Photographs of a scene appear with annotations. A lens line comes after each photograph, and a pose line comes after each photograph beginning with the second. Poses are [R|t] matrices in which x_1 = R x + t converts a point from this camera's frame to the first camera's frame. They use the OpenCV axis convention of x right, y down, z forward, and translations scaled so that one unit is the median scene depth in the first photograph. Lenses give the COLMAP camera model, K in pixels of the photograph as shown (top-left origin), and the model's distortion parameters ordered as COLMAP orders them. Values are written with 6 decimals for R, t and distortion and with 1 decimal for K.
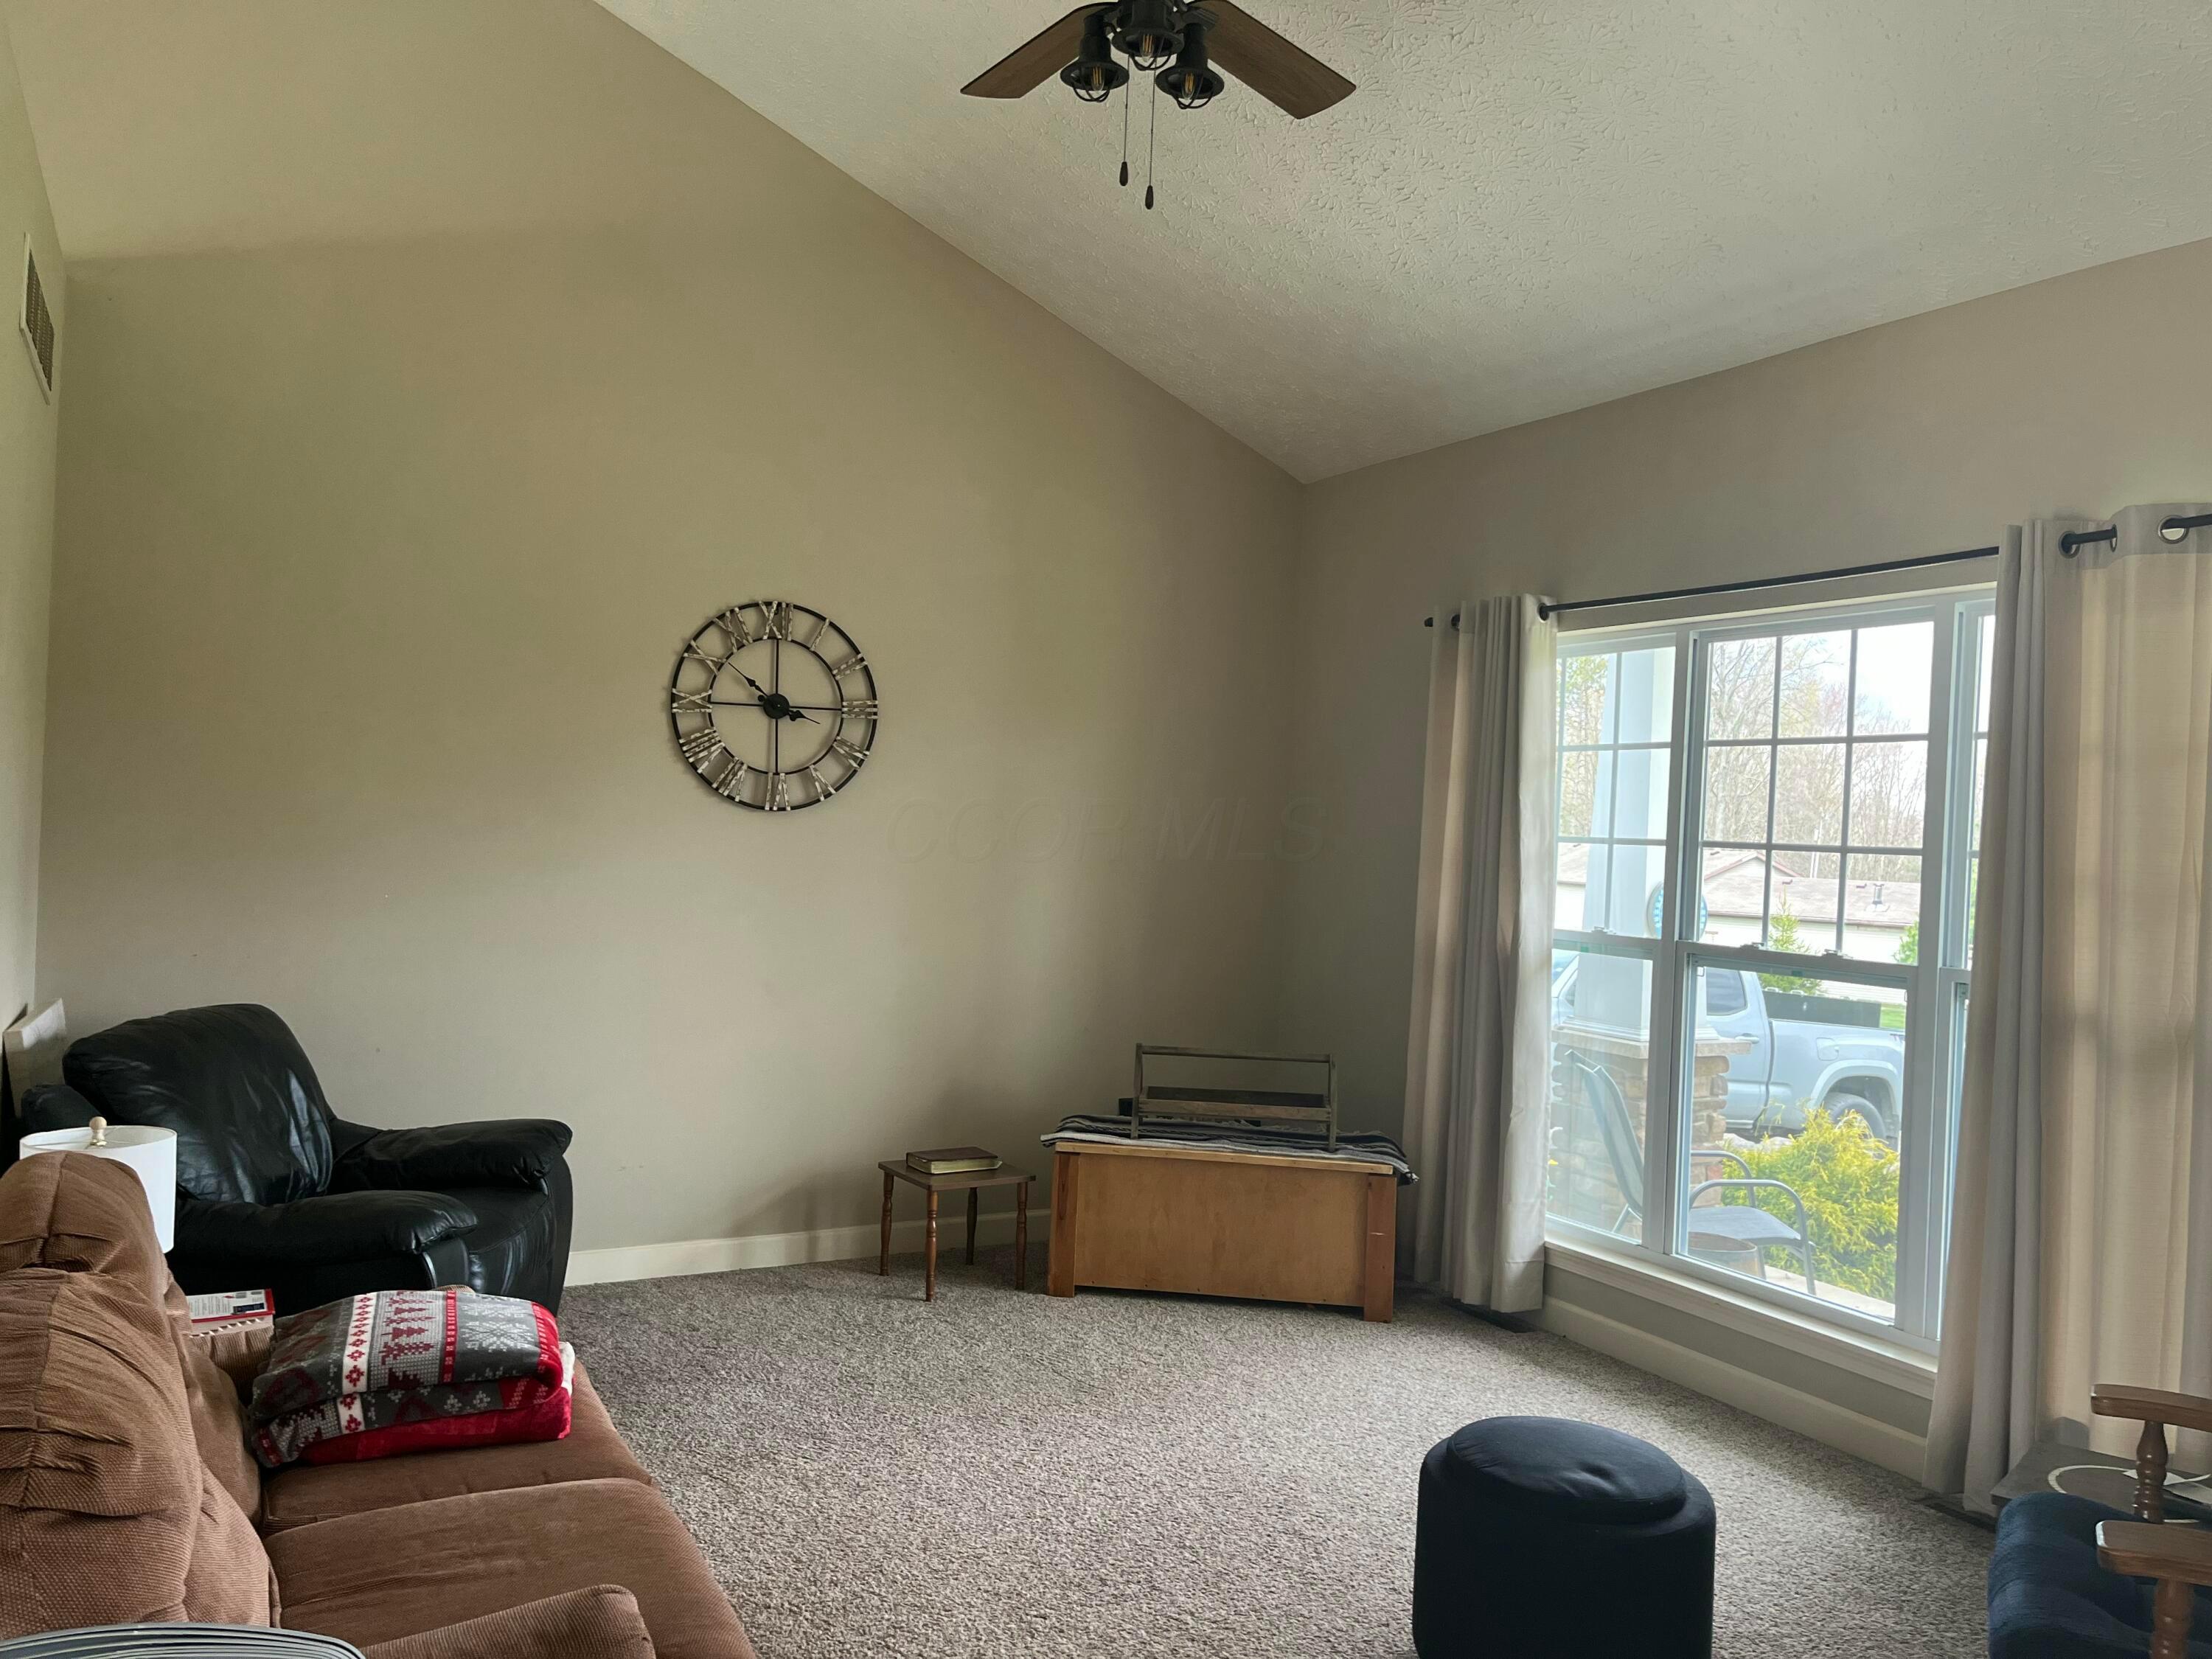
lens RADIAL K [[1673.8, 0, 1099.8], [0, 1673.8, 830.9], [0, 0, 1]] dist [0.056773, -0.070272]
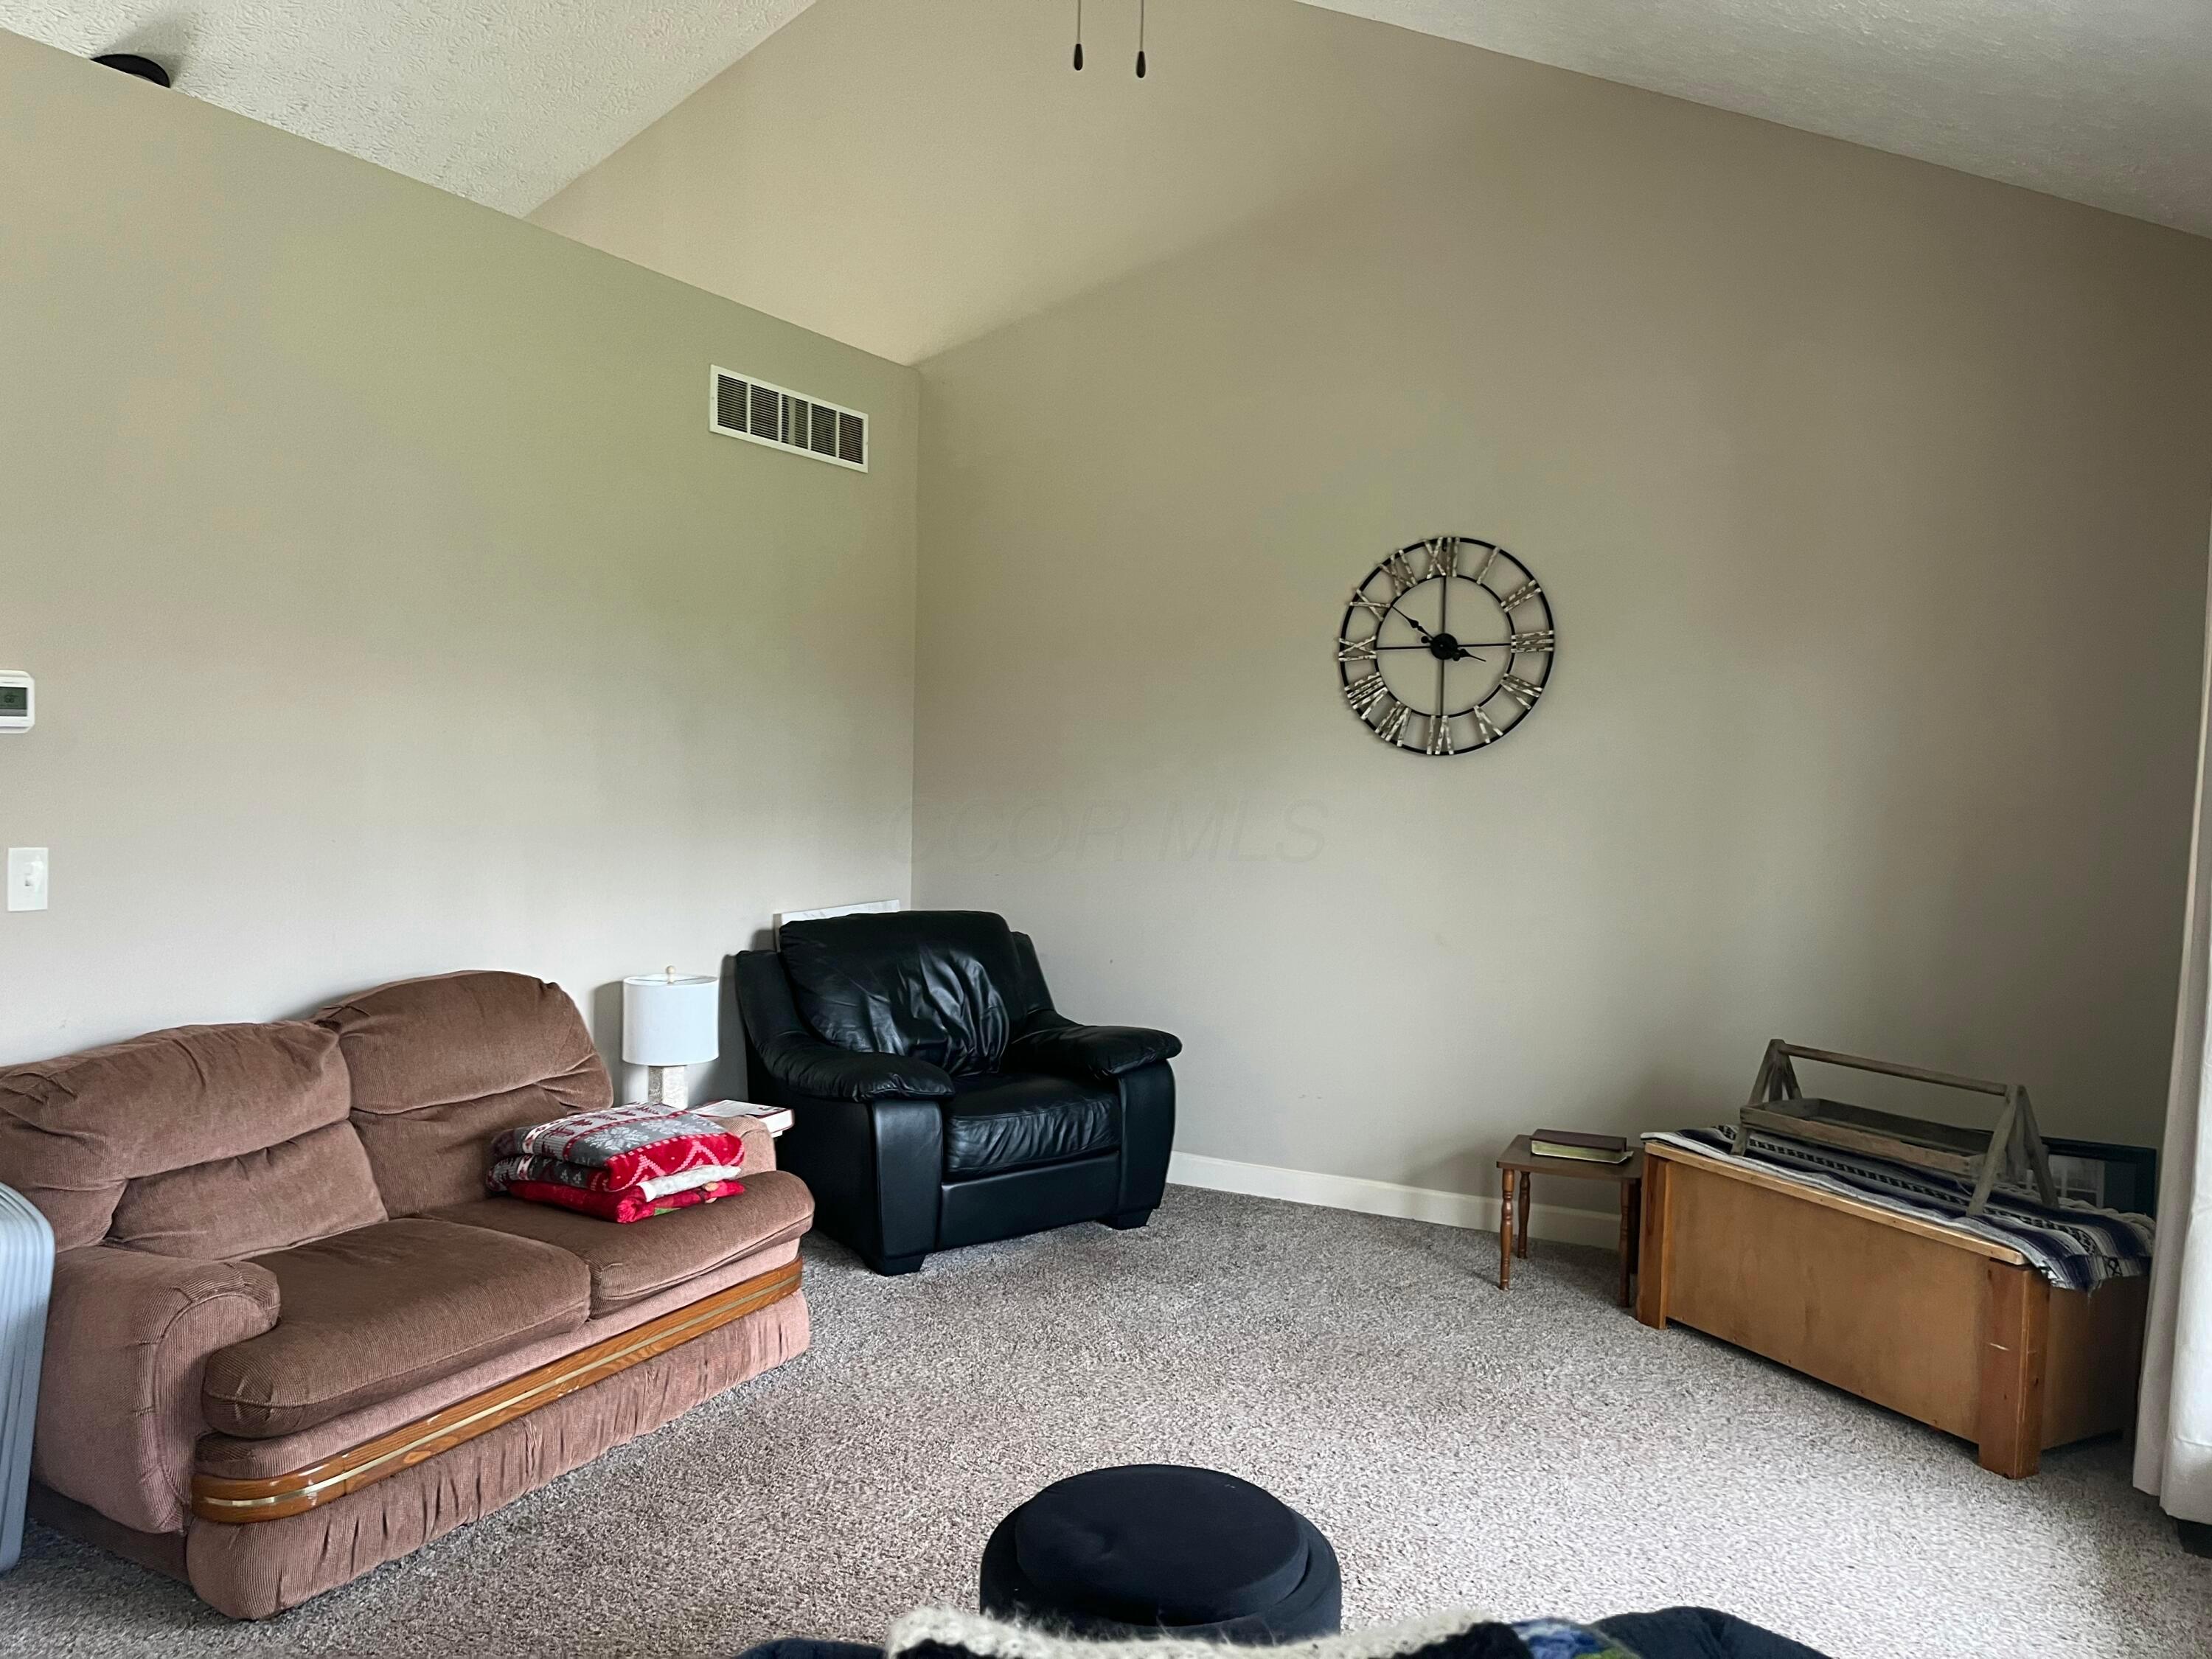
lens RADIAL K [[1673.8, 0, 1092.3], [0, 1673.8, 823.5], [0, 0, 1]] dist [0.056773, -0.070272]
pose [[0.558105, 0.006877, -0.829742, 0.503502], [0.001476, 0.999956, 0.009281, 0.018567], [0.829769, -0.006404, 0.558070, 0.295236]]
